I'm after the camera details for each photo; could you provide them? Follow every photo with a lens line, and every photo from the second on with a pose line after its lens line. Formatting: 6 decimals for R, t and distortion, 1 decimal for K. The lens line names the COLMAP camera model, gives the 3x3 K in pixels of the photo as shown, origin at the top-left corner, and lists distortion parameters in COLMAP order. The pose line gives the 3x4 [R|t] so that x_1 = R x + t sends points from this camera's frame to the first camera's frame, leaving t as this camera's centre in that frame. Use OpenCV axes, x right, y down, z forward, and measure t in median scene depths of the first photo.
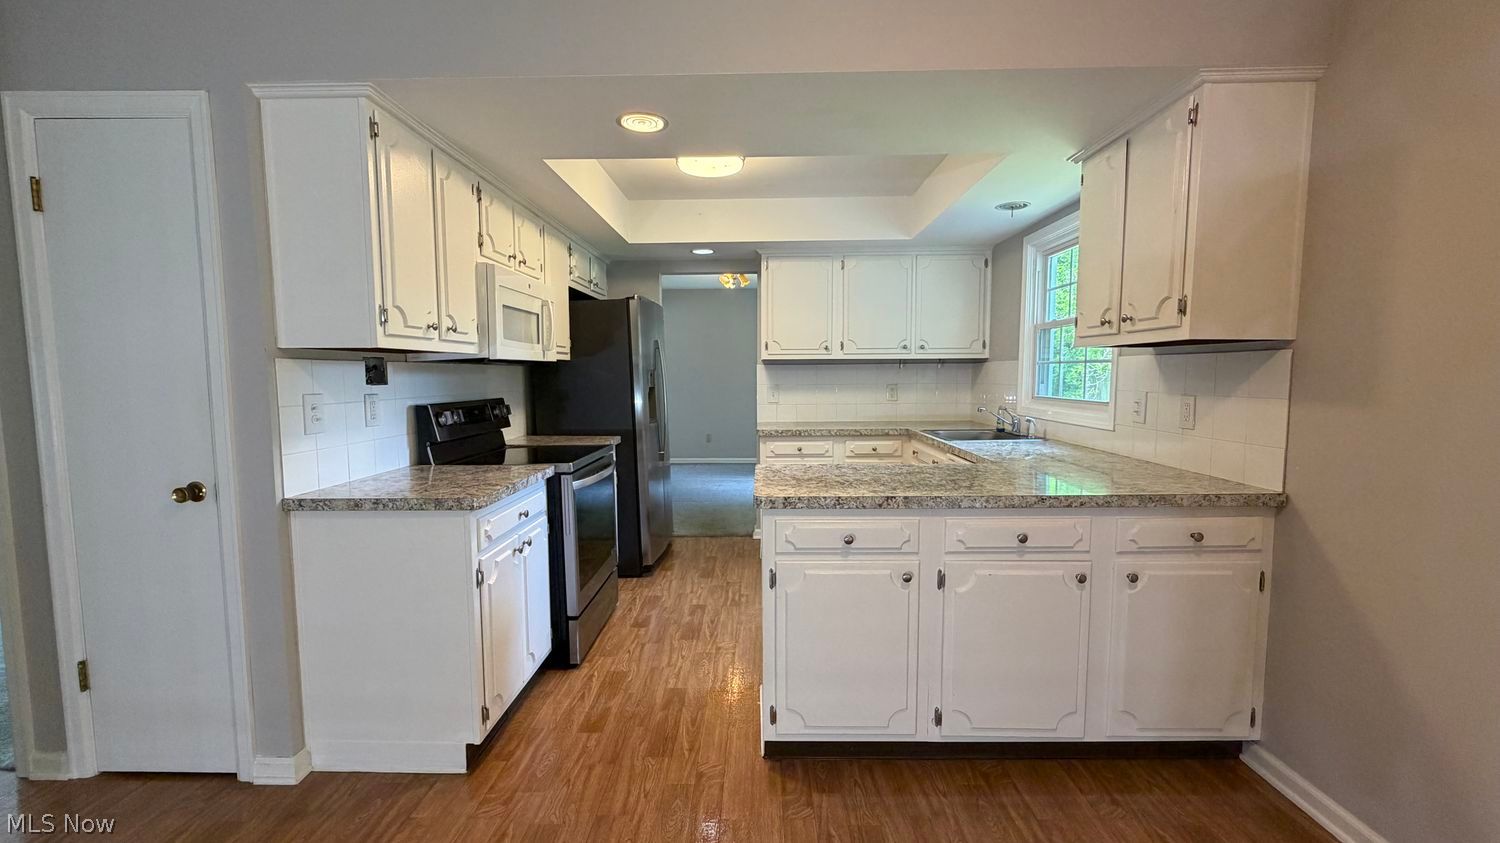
lens RADIAL K [[611.3, 0, 749.7], [0, 611.3, 425.6], [0, 0, 1]] dist [0.001208, -0.000482]
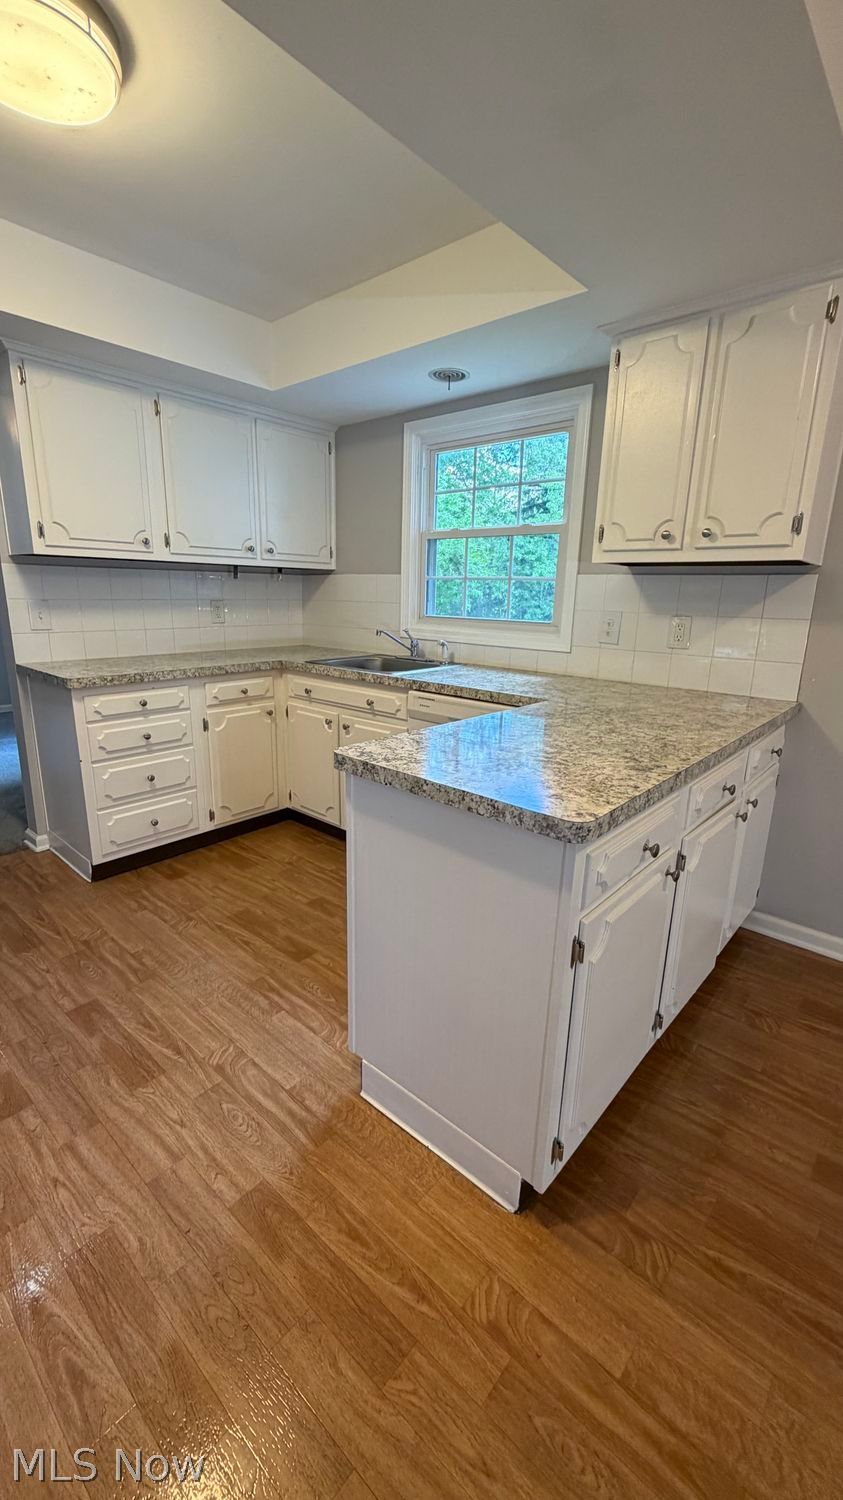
lens RADIAL K [[611.3, 0, 420.5], [0, 611.3, 749.7], [0, 0, 1]] dist [0.001208, -0.000482]
pose [[0.649745, -0.172207, 0.740389, -0.338404], [0.041115, 0.980537, 0.191982, -0.039290], [-0.759040, -0.094298, 0.644179, 0.568635]]
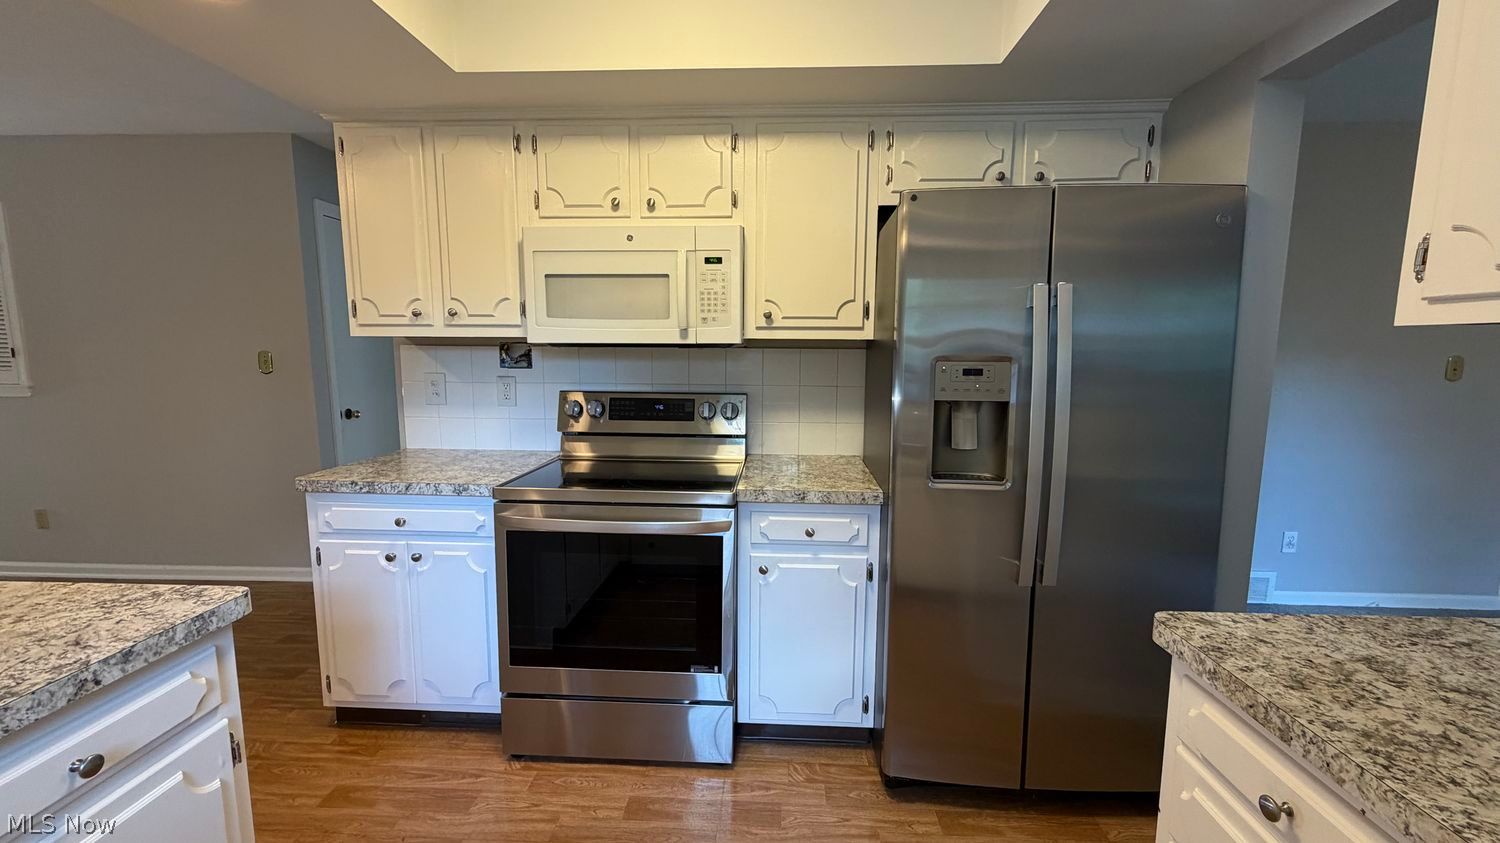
lens RADIAL K [[611.3, 0, 756.6], [0, 611.3, 423.2], [0, 0, 1]] dist [0.001208, -0.000482]
pose [[-0.029848, 0.129305, -0.991156, 0.412100], [-0.091982, 0.987035, 0.131537, -0.139126], [0.995313, 0.095095, -0.017567, 1.328017]]
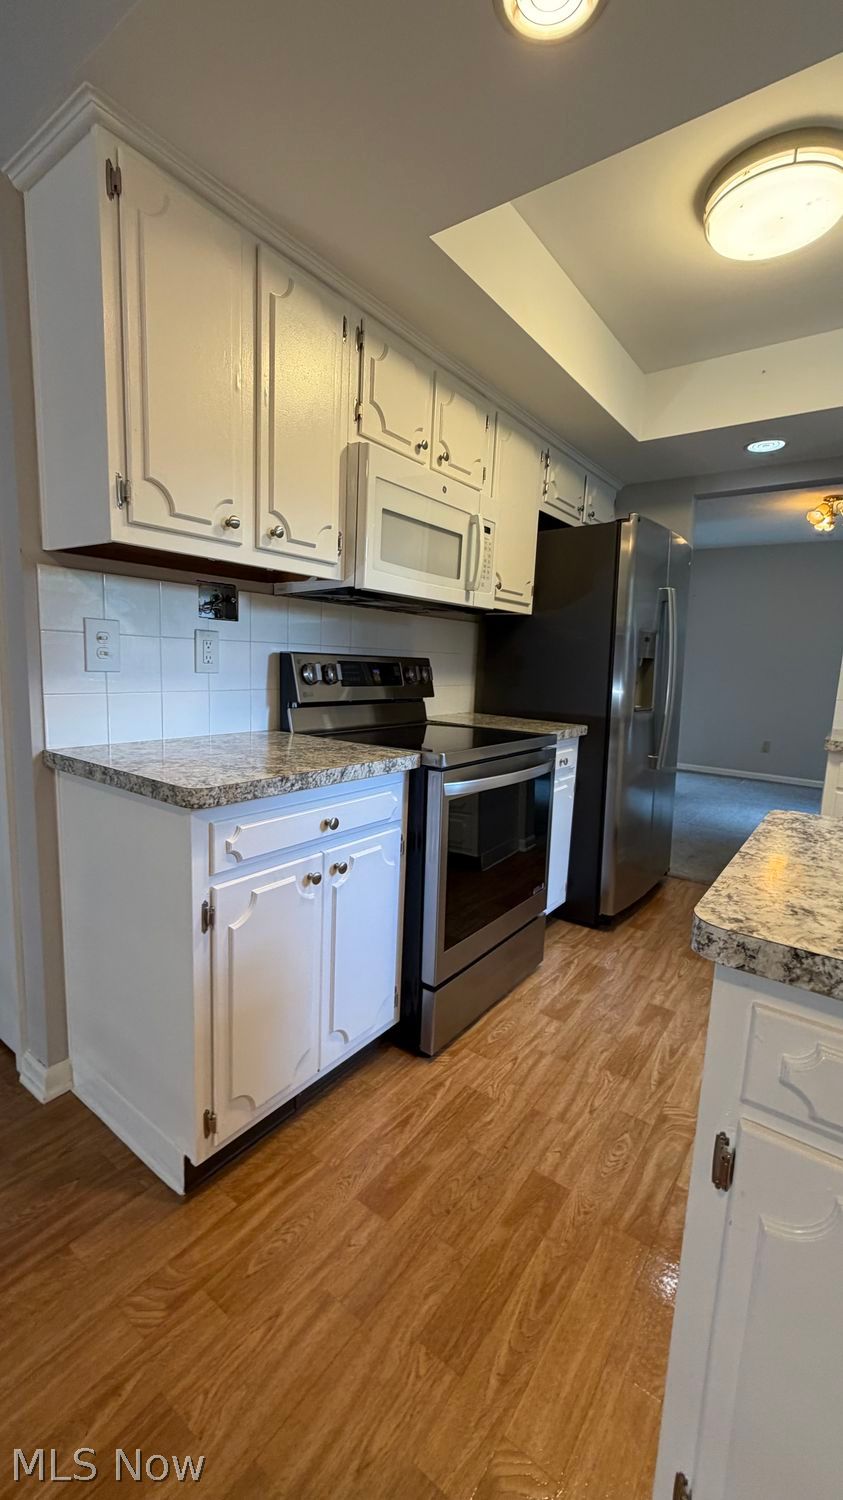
lens RADIAL K [[611.3, 0, 423.3], [0, 611.3, 751.2], [0, 0, 1]] dist [0.001208, -0.000482]
pose [[0.815915, 0.124896, -0.564520, 0.048571], [-0.094037, 0.992055, 0.083571, 0.007953], [0.570473, -0.015101, 0.821178, 0.471928]]
